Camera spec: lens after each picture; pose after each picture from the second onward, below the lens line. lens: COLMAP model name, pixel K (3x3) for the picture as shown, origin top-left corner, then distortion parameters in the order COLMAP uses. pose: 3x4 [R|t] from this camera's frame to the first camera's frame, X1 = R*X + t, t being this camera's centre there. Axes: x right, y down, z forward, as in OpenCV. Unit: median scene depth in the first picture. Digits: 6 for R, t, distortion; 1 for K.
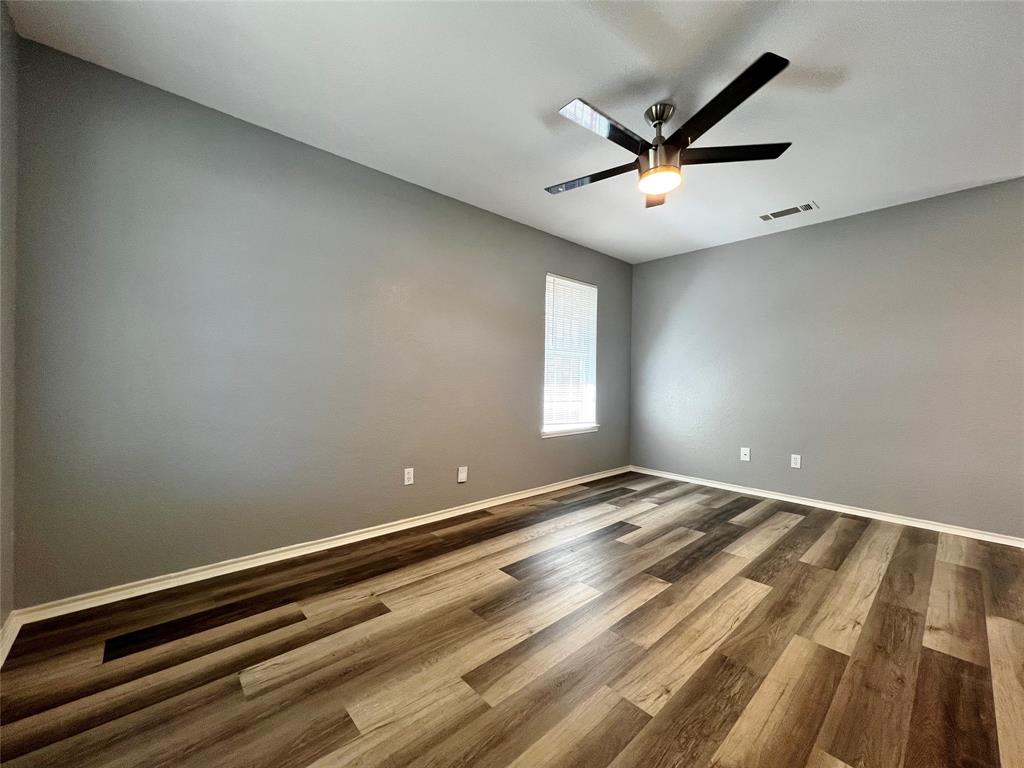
lens RADIAL K [[407.9, 0, 512.0], [0, 407.9, 384.0], [0, 0, 1]] dist [-0.009247, -0.000129]
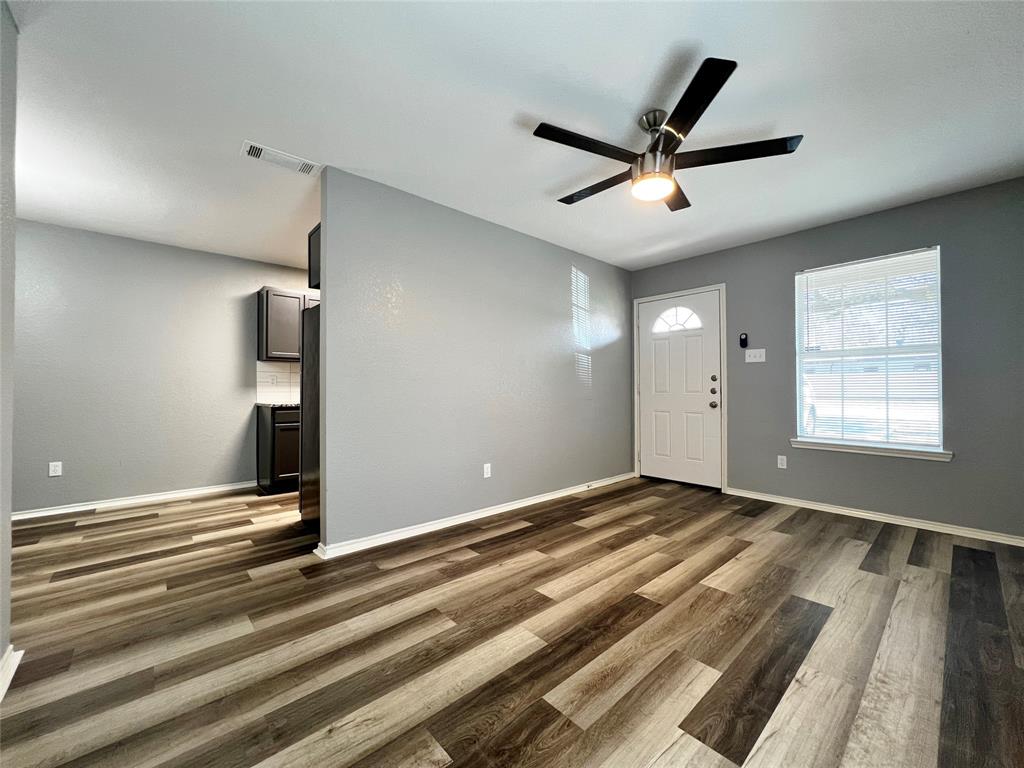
lens RADIAL K [[407.9, 0, 512.0], [0, 407.9, 384.0], [0, 0, 1]] dist [-0.009247, -0.000129]
pose [[-0.999952, -0.009323, 0.002984, 0.693485], [-0.009336, 0.999947, -0.004311, -0.004783], [-0.002944, -0.004339, -0.999986, 1.994757]]
